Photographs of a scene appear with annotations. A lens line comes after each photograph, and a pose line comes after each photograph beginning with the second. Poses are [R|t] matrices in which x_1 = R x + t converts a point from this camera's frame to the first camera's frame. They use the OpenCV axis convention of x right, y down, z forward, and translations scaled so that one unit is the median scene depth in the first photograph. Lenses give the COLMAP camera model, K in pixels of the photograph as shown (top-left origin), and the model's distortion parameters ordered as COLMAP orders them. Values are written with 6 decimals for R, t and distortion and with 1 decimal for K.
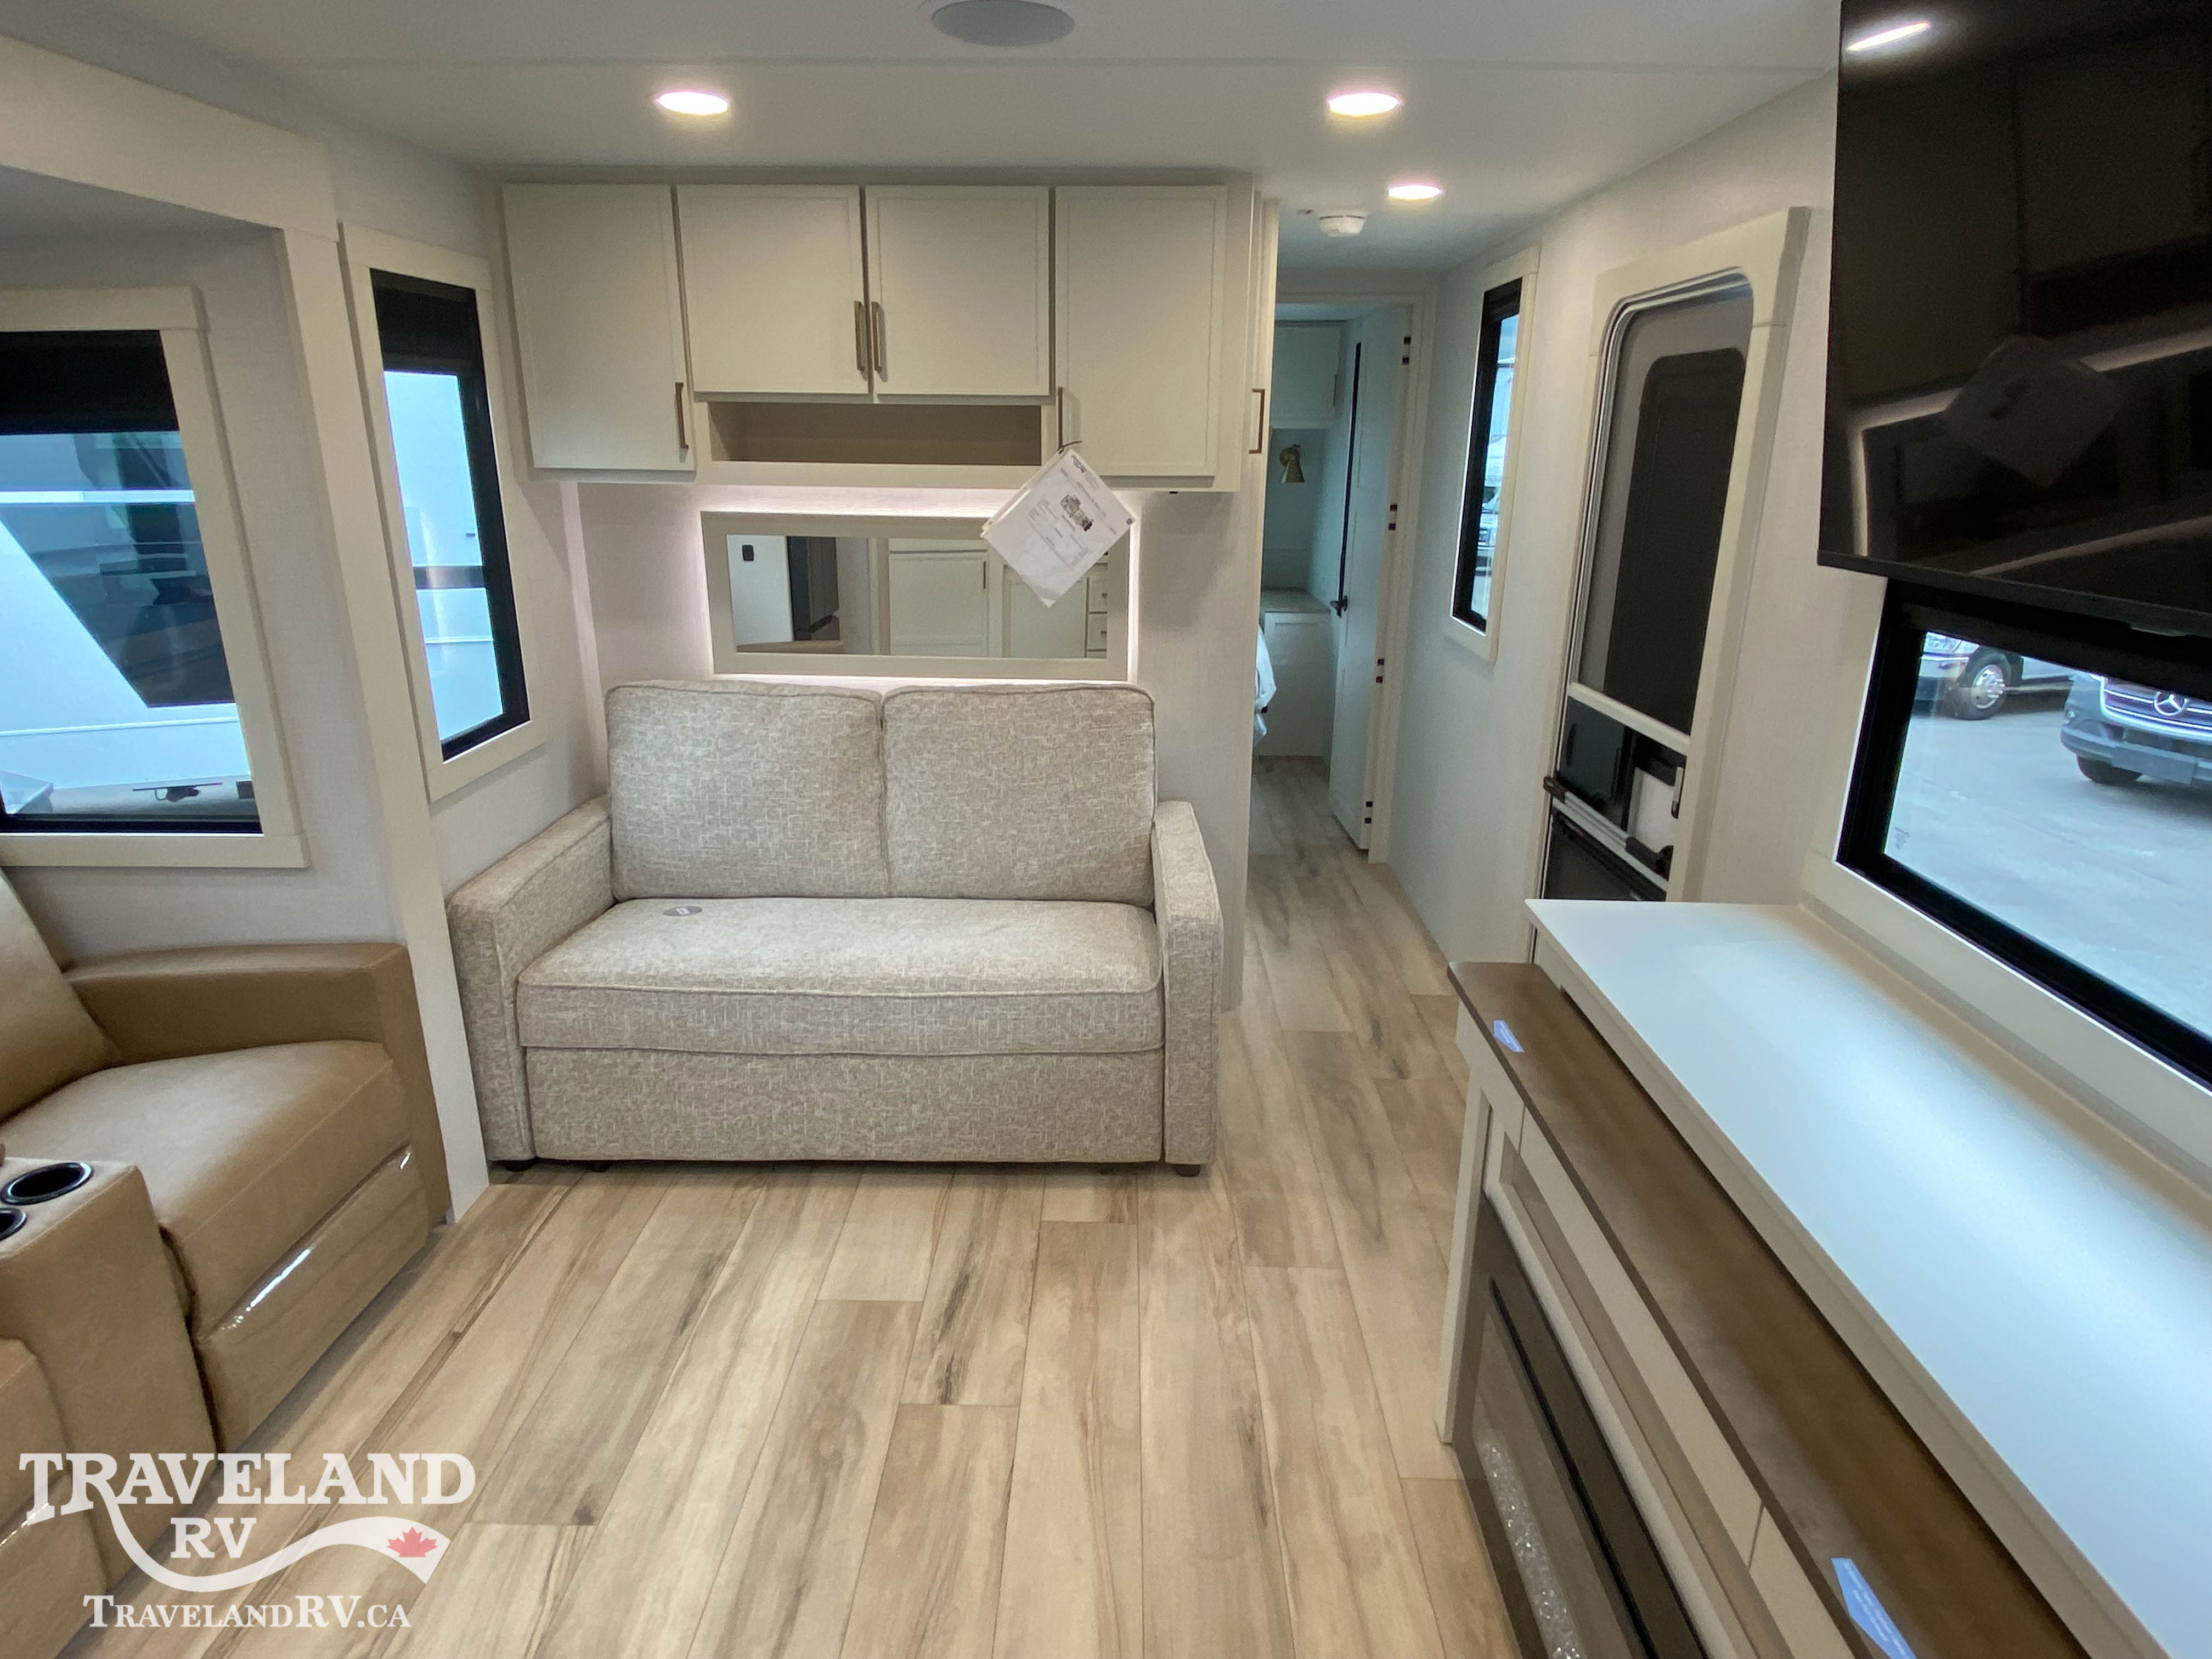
lens RADIAL K [[1262.9, 0, 1104.8], [0, 1262.9, 823.9], [0, 0, 1]] dist [0.048678, -0.046521]
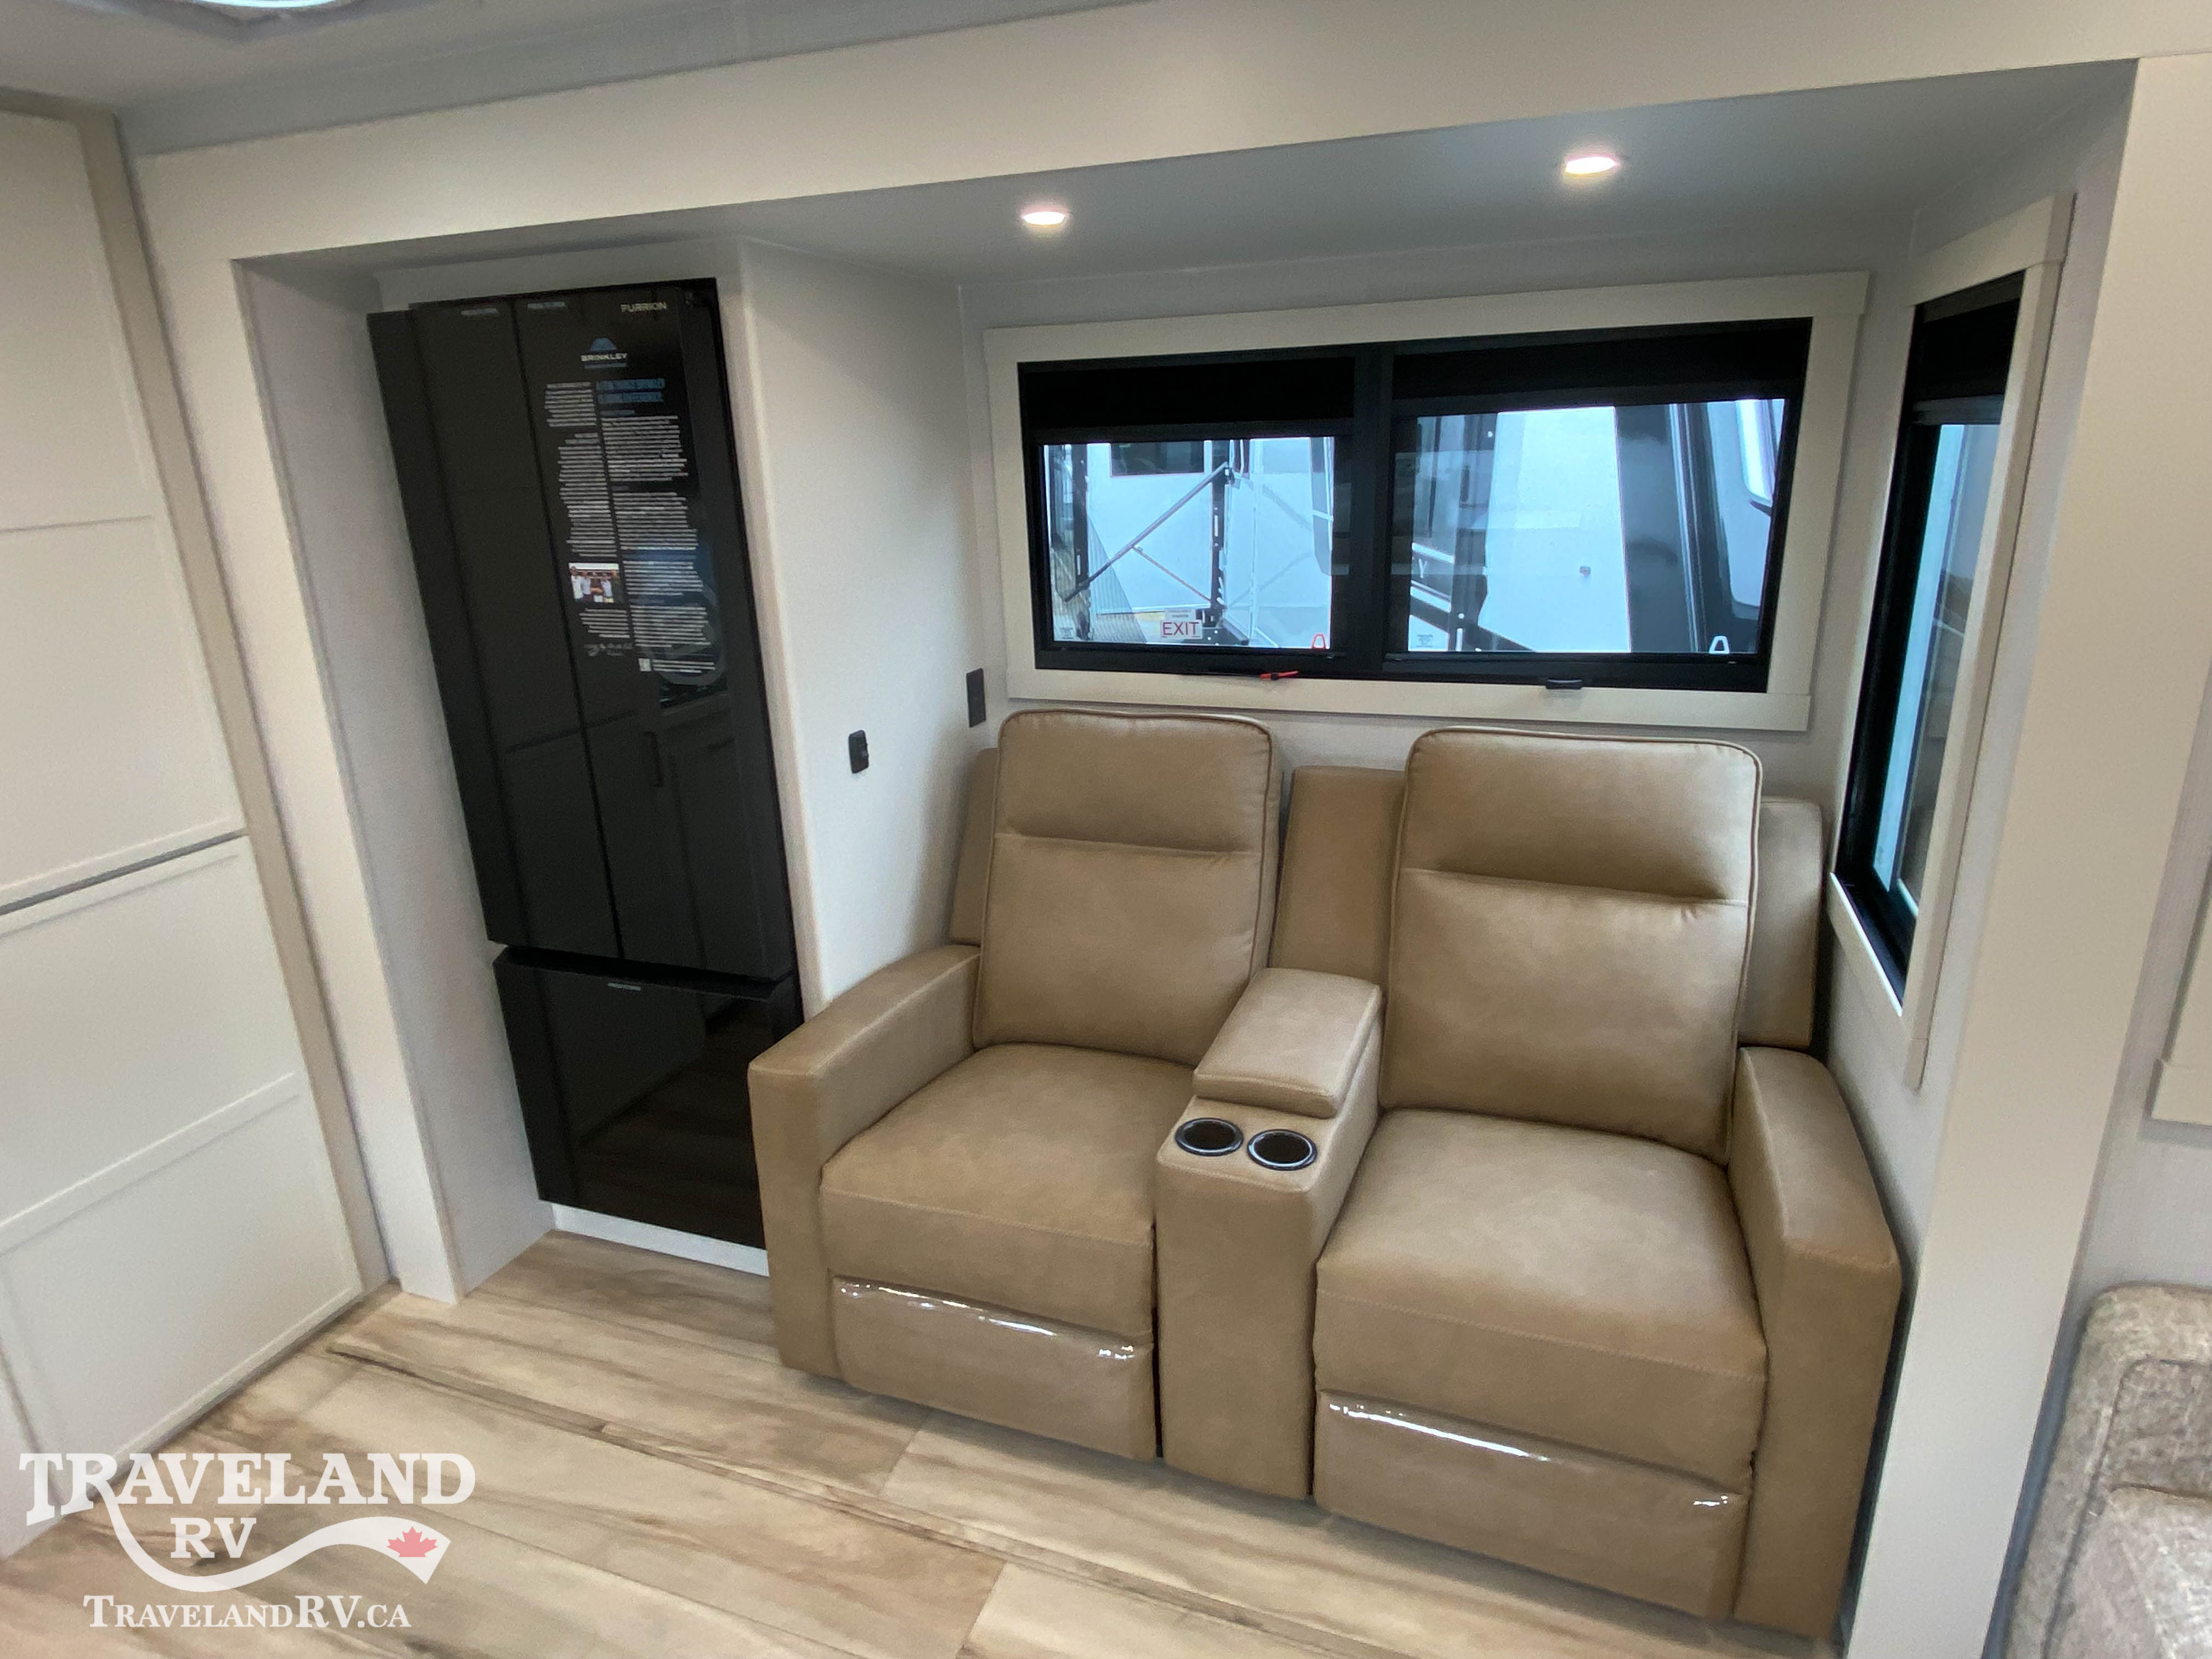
lens RADIAL K [[1262.9, 0, 1114.6], [0, 1262.9, 815.6], [0, 0, 1]] dist [0.048678, -0.046521]
pose [[-0.324486, 0.289709, -0.900432, 0.054031], [-0.251976, 0.891068, 0.377500, -0.208091], [0.911711, 0.349381, -0.216139, 0.638244]]
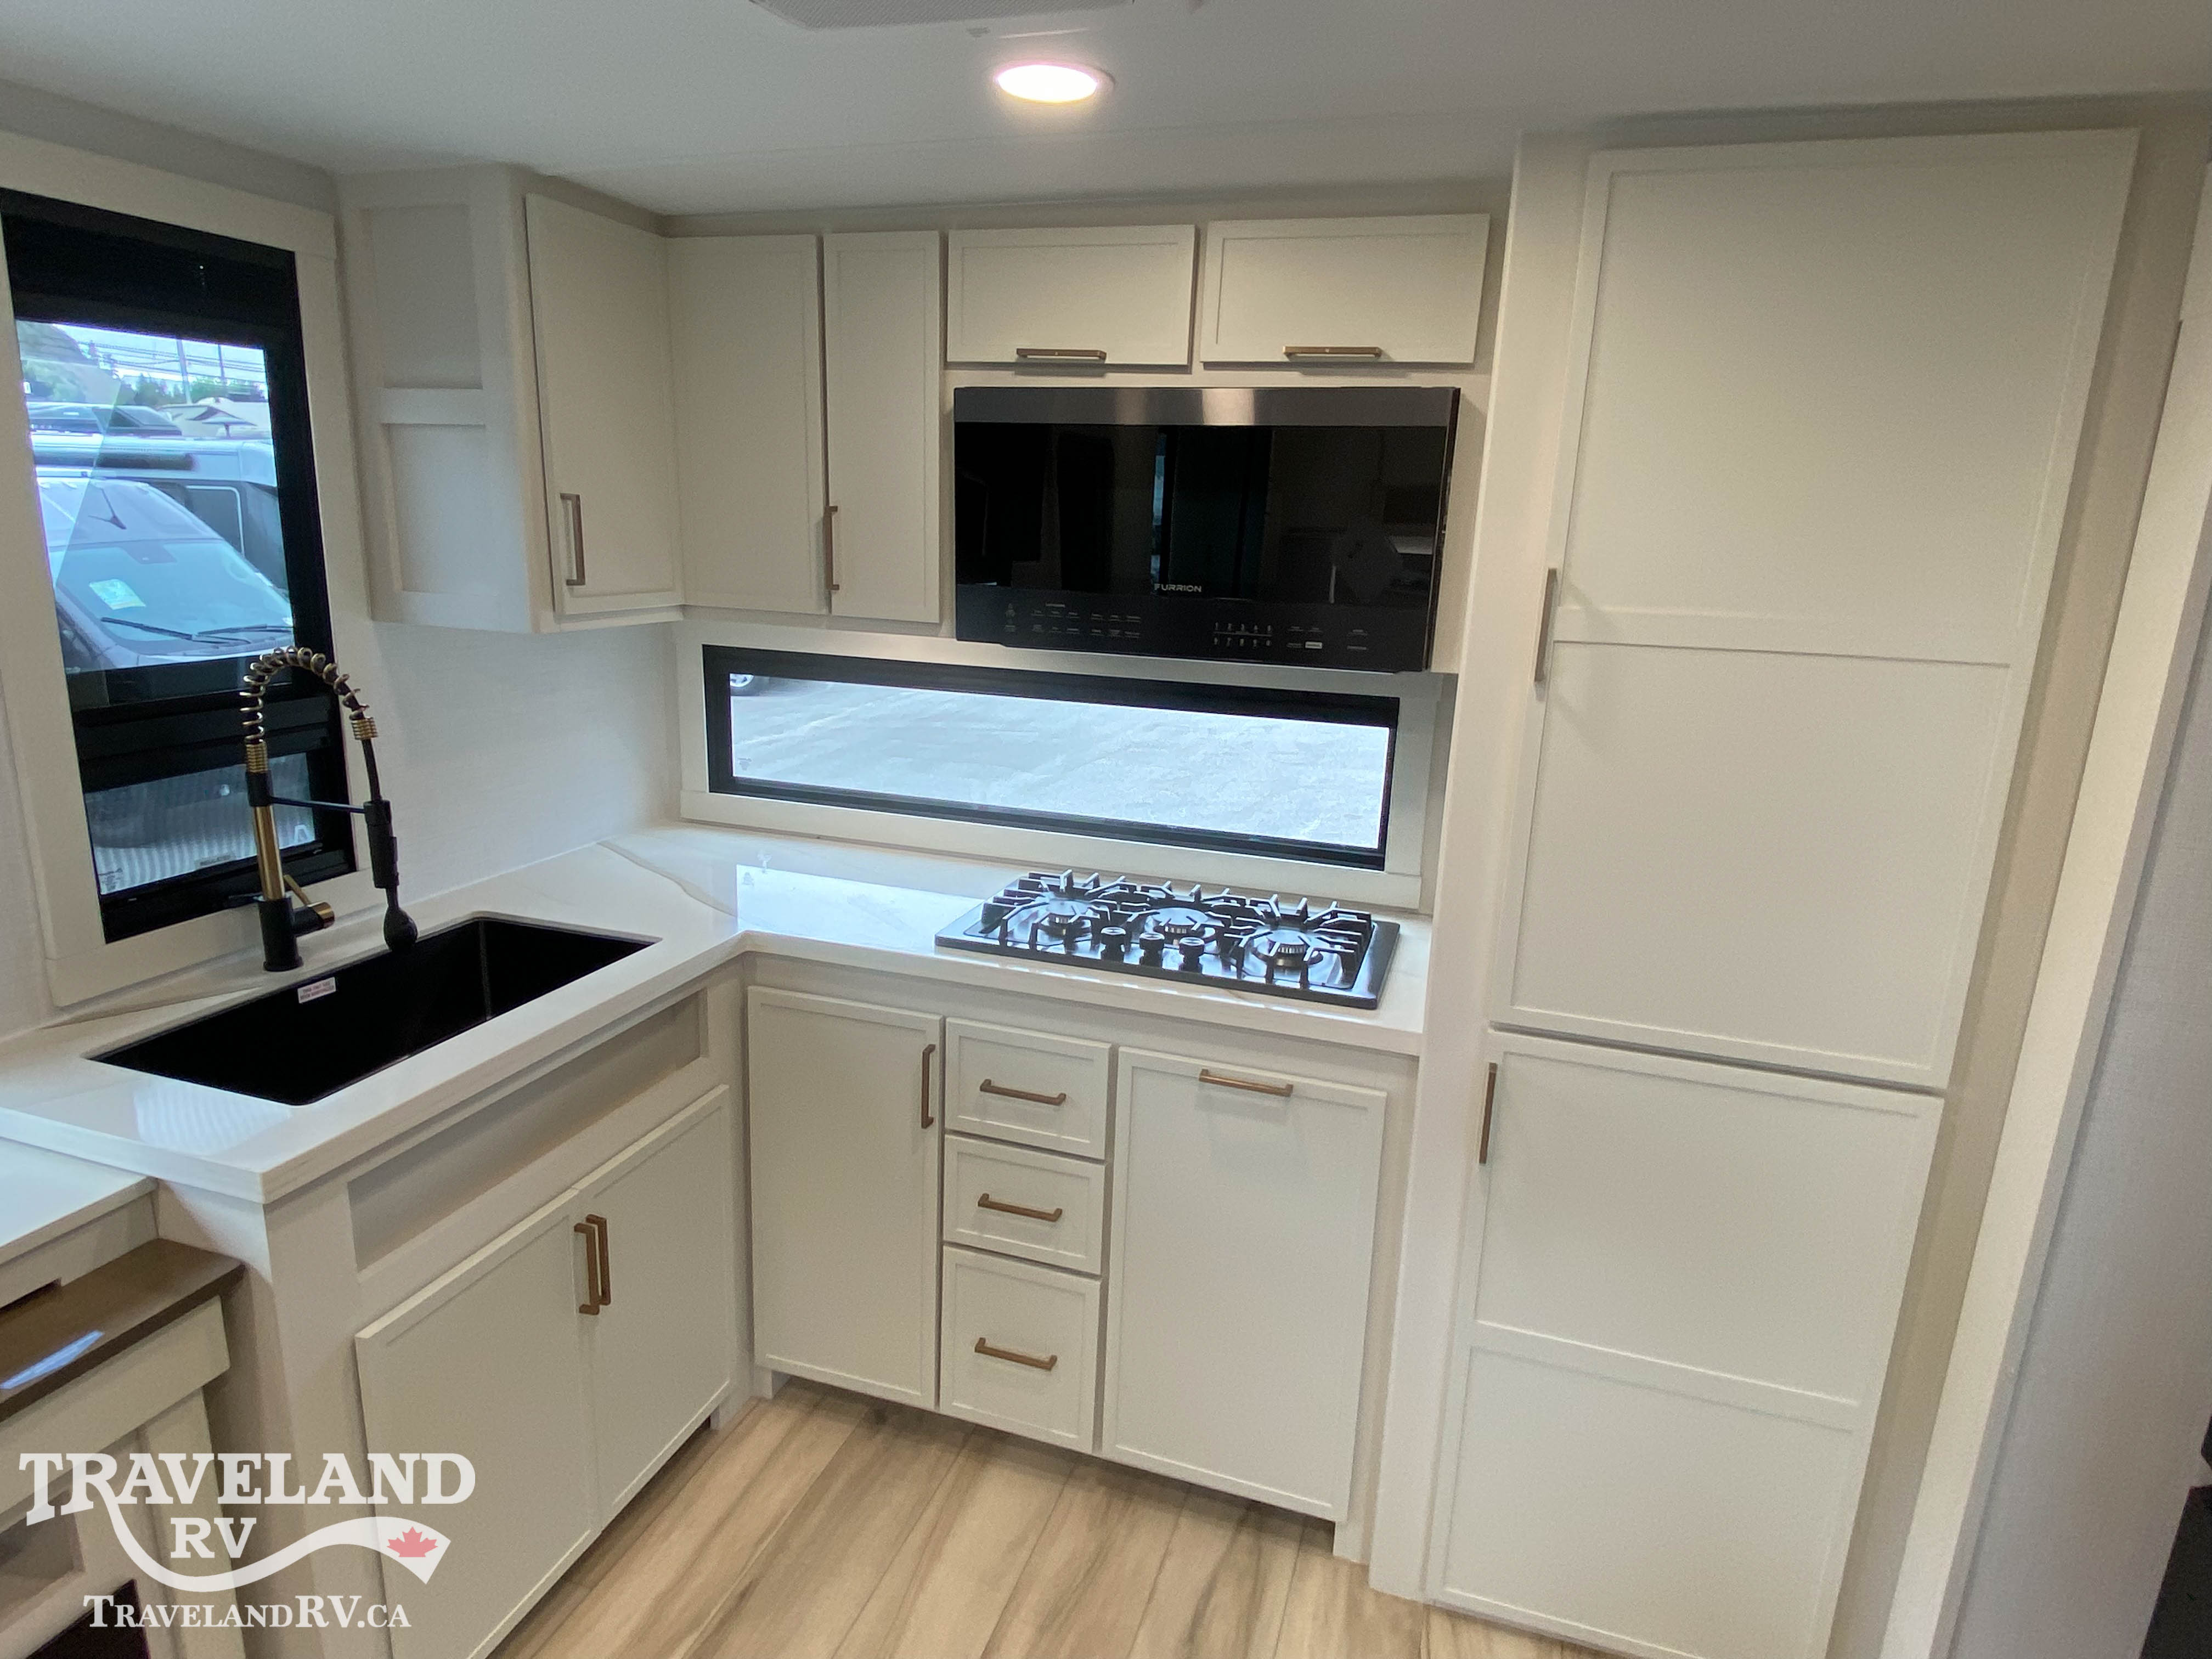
lens RADIAL K [[1262.9, 0, 1091.0], [0, 1262.9, 832.8], [0, 0, 1]] dist [0.048678, -0.046521]
pose [[-0.954011, -0.104595, 0.280932, -0.274136], [0.054610, 0.860832, 0.505950, -0.176236], [-0.294755, 0.498024, -0.815532, 0.499705]]
